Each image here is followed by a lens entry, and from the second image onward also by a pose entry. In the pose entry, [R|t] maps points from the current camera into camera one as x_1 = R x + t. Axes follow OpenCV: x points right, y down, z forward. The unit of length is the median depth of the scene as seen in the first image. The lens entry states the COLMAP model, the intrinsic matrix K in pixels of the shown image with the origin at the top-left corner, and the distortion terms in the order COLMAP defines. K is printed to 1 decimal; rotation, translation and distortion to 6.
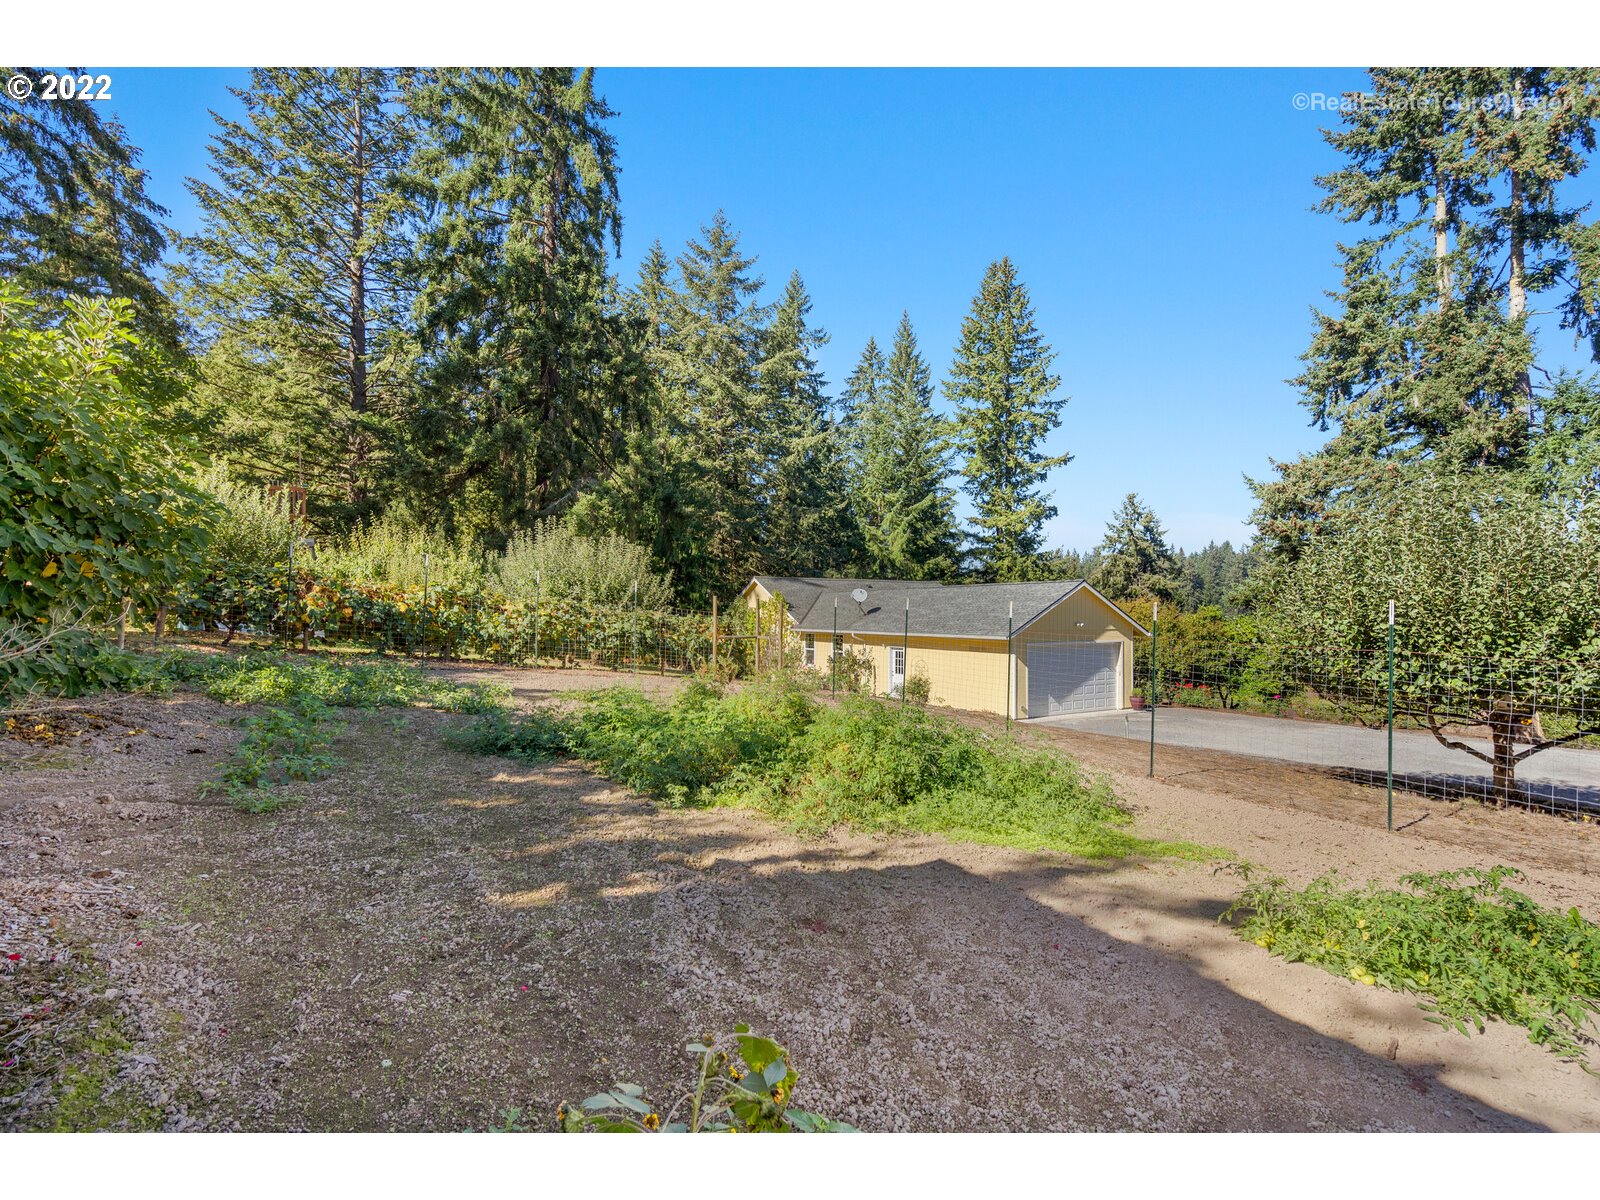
lens RADIAL K [[763.0, 0, 795.1], [0, 763.0, 607.0], [0, 0, 1]] dist [-0.013916, 0.000095]
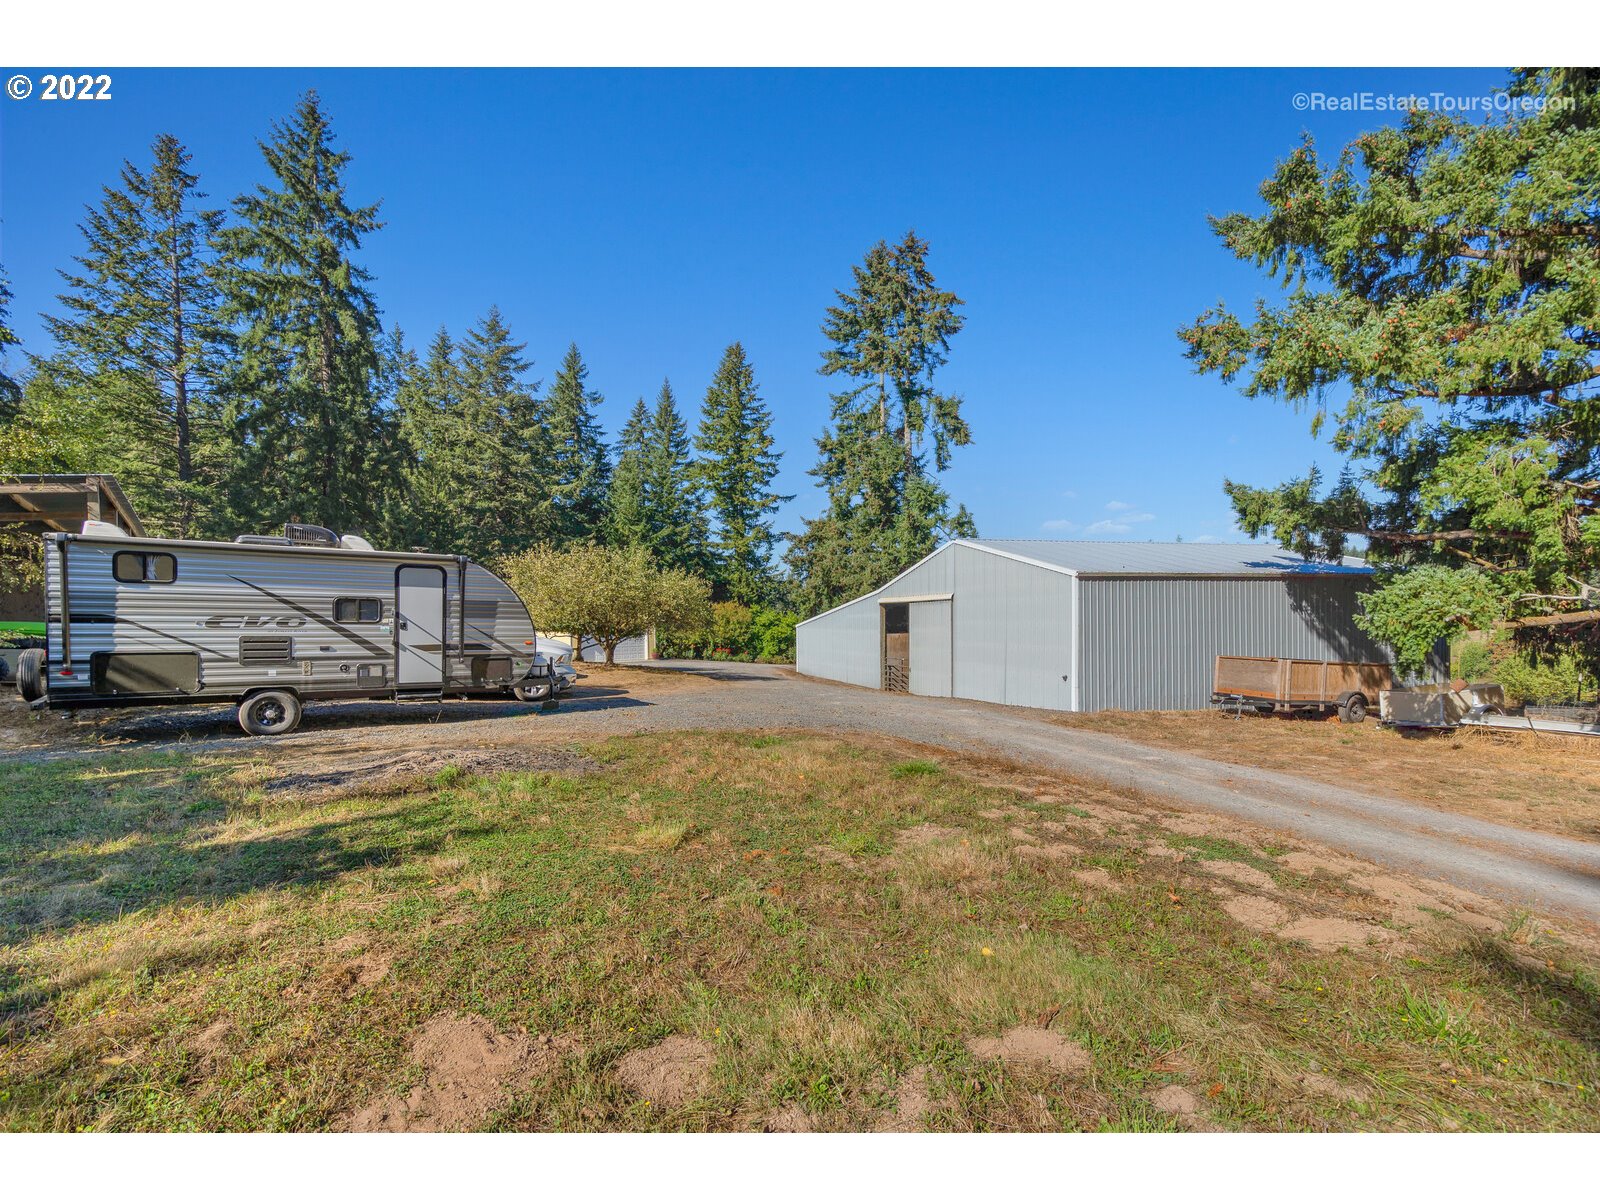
lens RADIAL K [[735.9, 0, 809.5], [0, 735.9, 630.9], [0, 0, 1]] dist [0.000030, 0.000121]
pose [[0.982880, -0.023130, 0.182790, 0.186469], [0.018574, 0.999474, 0.026599, 0.007731], [-0.183309, -0.022749, 0.982792, -0.340781]]
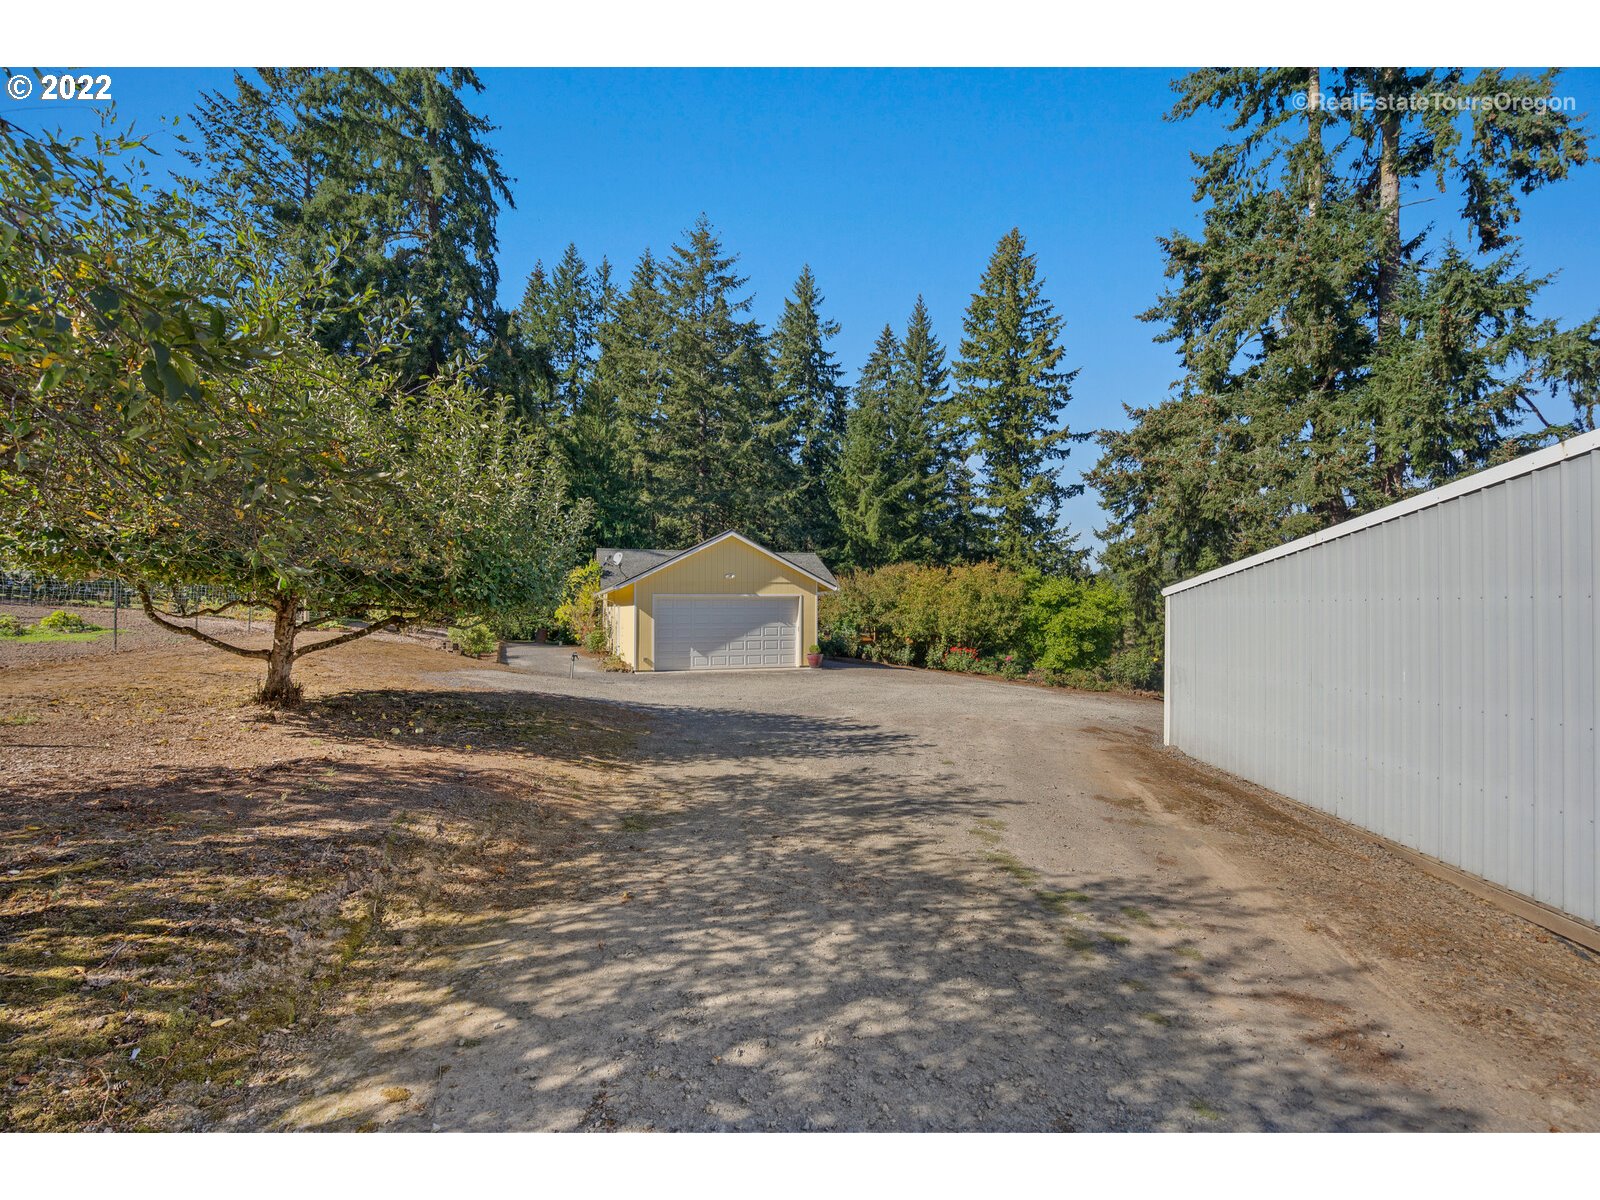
lens RADIAL K [[721.1, 0, 796.1], [0, 721.1, 613.5], [0, 0, 1]] dist [-0.009860, 0.000316]
pose [[0.978210, -0.004663, -0.207568, 0.231385], [0.007652, 0.999878, 0.013597, 0.020875], [0.207479, -0.014889, 0.978126, 0.043414]]
